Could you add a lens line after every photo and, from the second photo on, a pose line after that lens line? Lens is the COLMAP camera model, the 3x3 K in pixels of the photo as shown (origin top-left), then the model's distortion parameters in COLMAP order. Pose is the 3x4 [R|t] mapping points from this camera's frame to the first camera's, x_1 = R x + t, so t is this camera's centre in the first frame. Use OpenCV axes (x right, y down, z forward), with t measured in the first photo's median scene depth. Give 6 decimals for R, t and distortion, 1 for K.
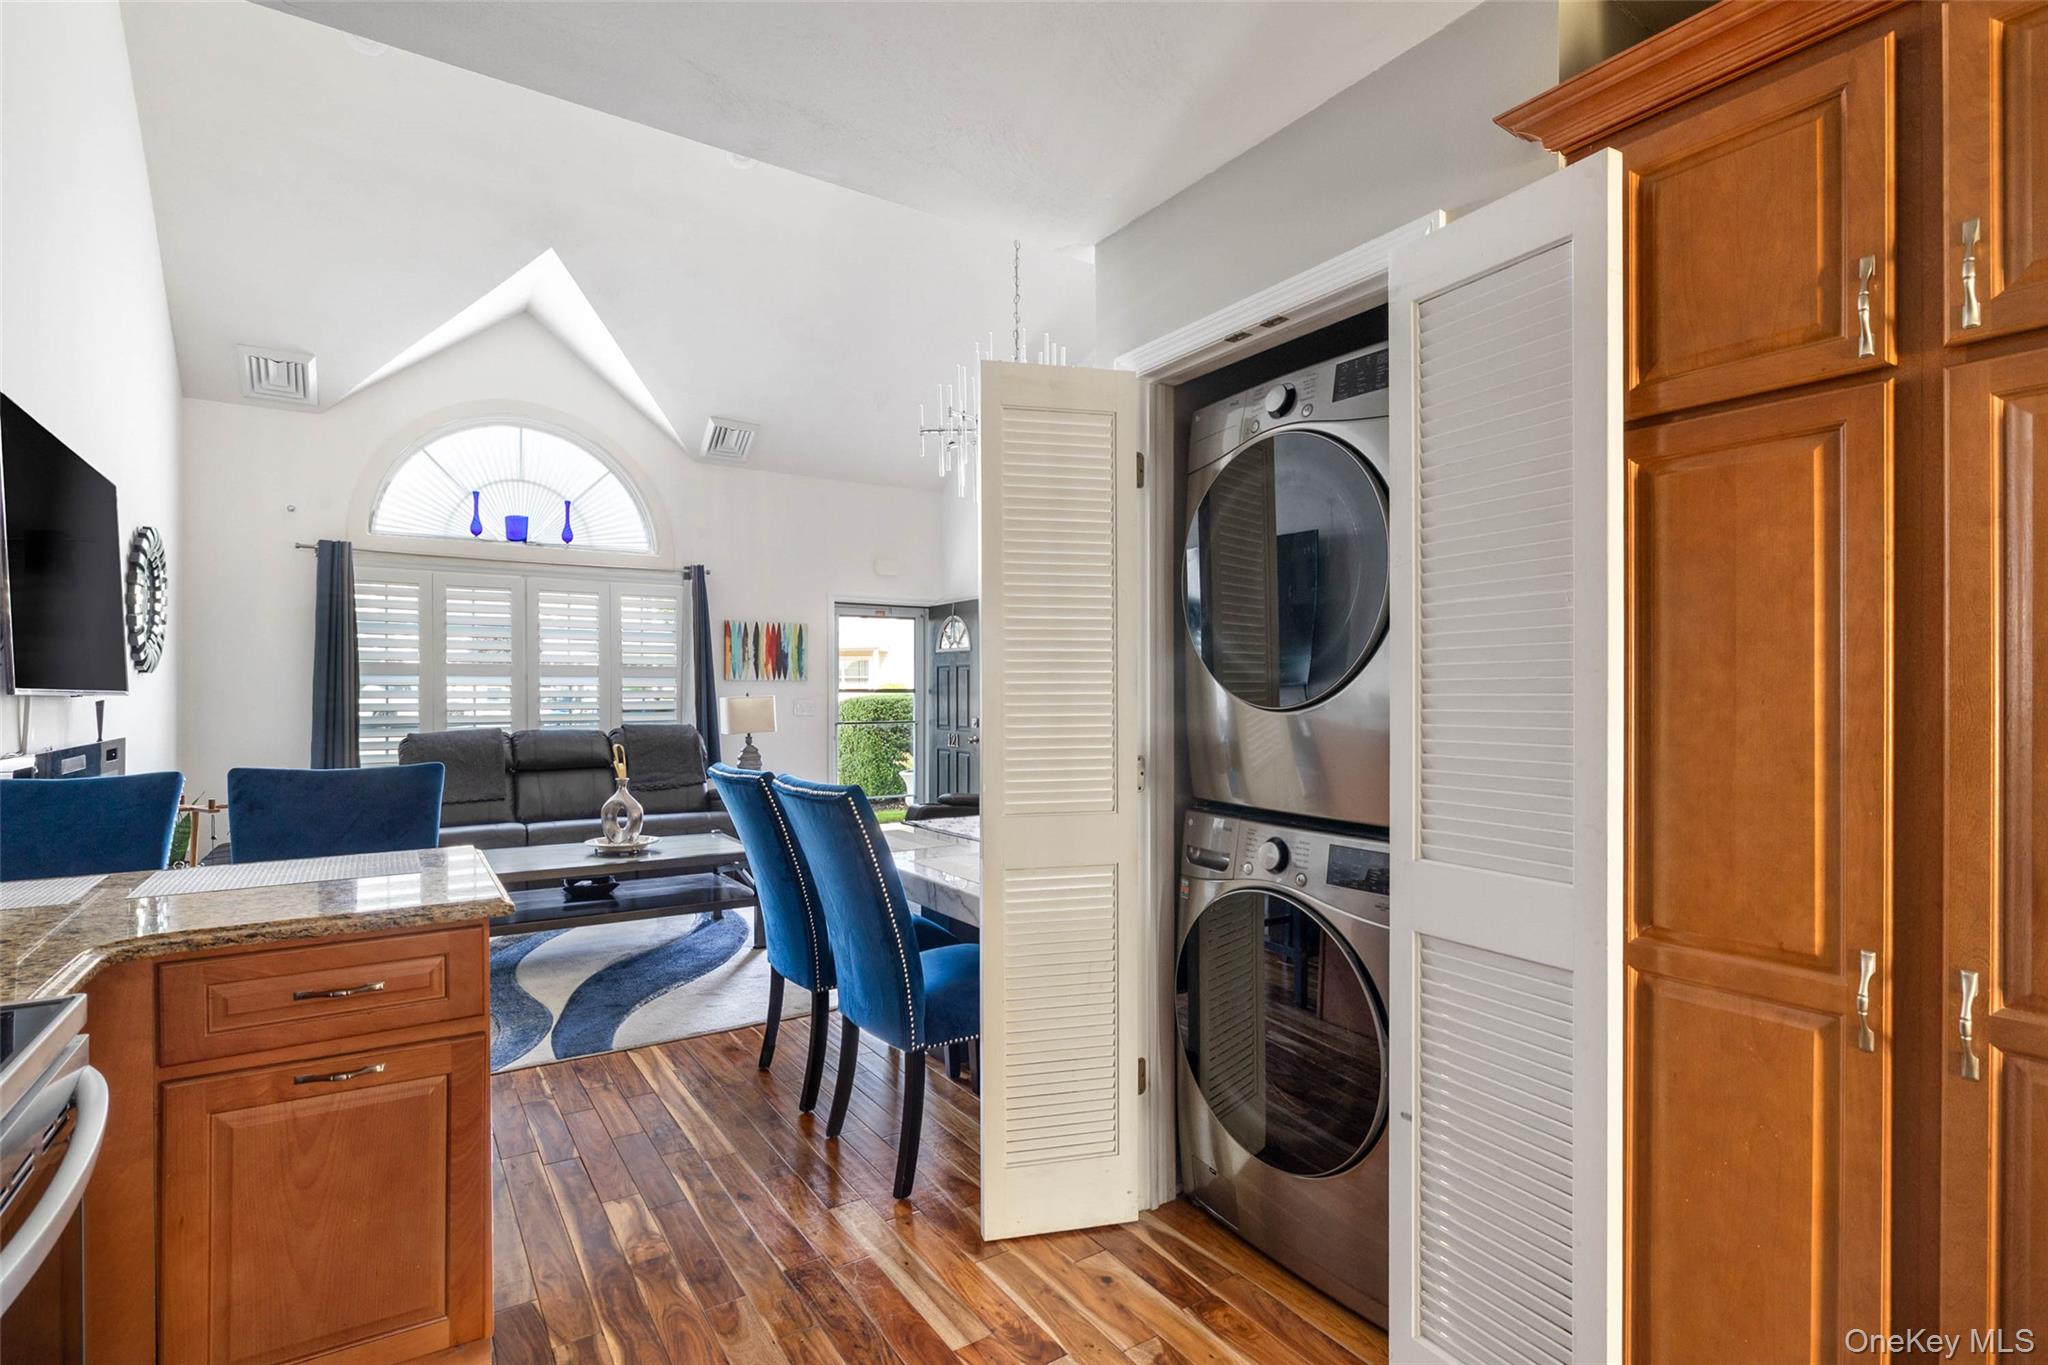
lens RADIAL K [[969.7, 0, 1025.7], [0, 969.7, 685.1], [0, 0, 1]] dist [-0.002613, 0.000123]
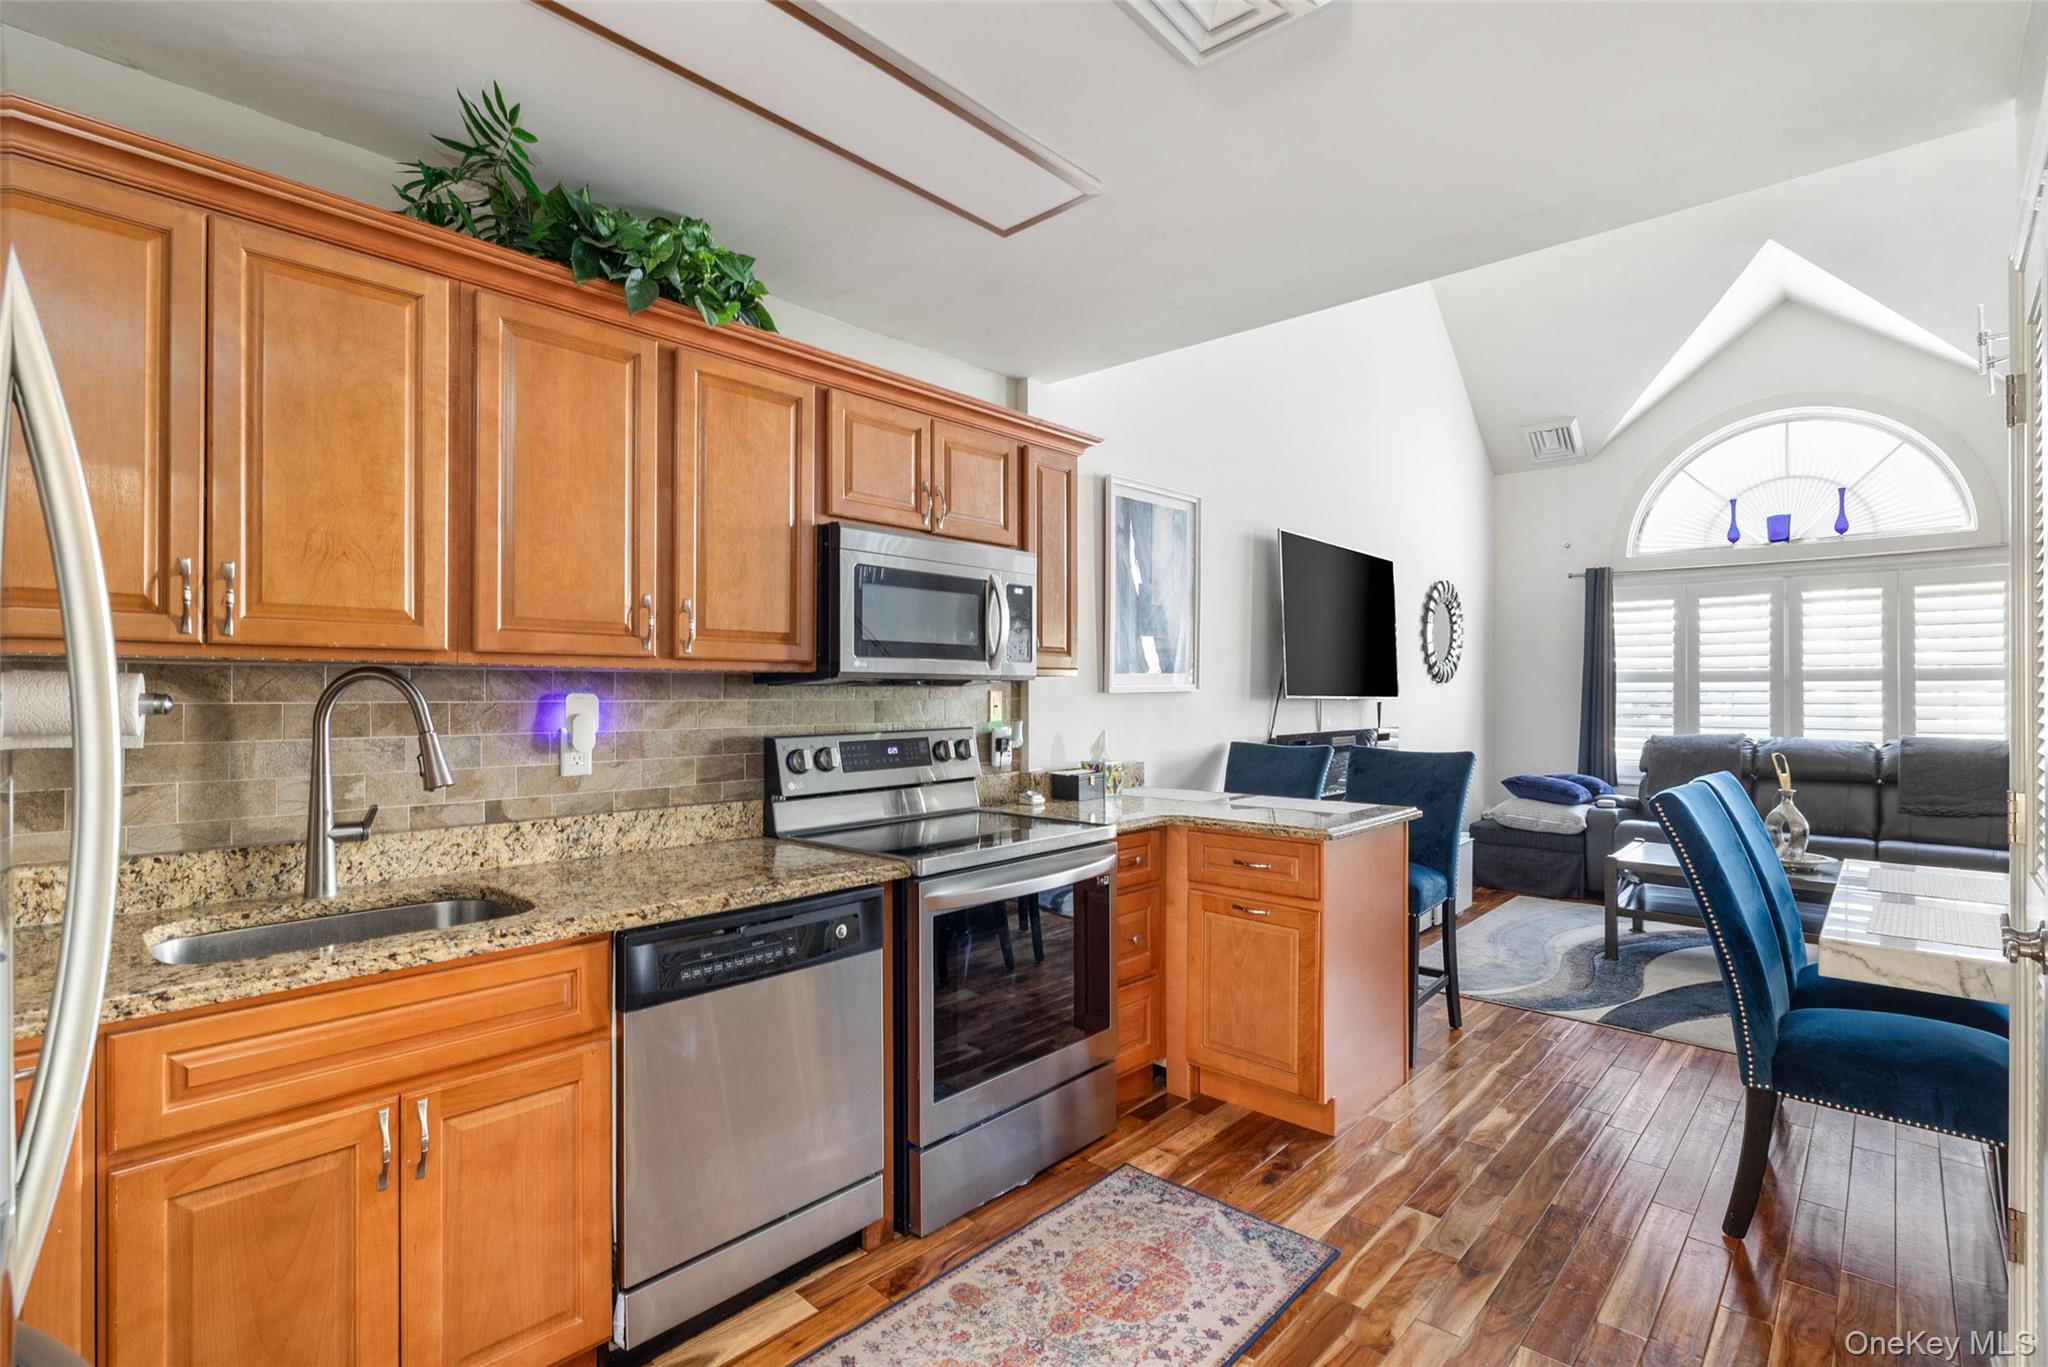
lens RADIAL K [[969.7, 0, 1025.7], [0, 969.7, 686.1], [0, 0, 1]] dist [-0.002613, 0.000123]
pose [[0.241102, -0.008275, -0.970465, 0.247826], [0.003505, 0.999965, -0.007655, 0.000276], [0.970493, -0.001555, 0.241122, 0.043175]]
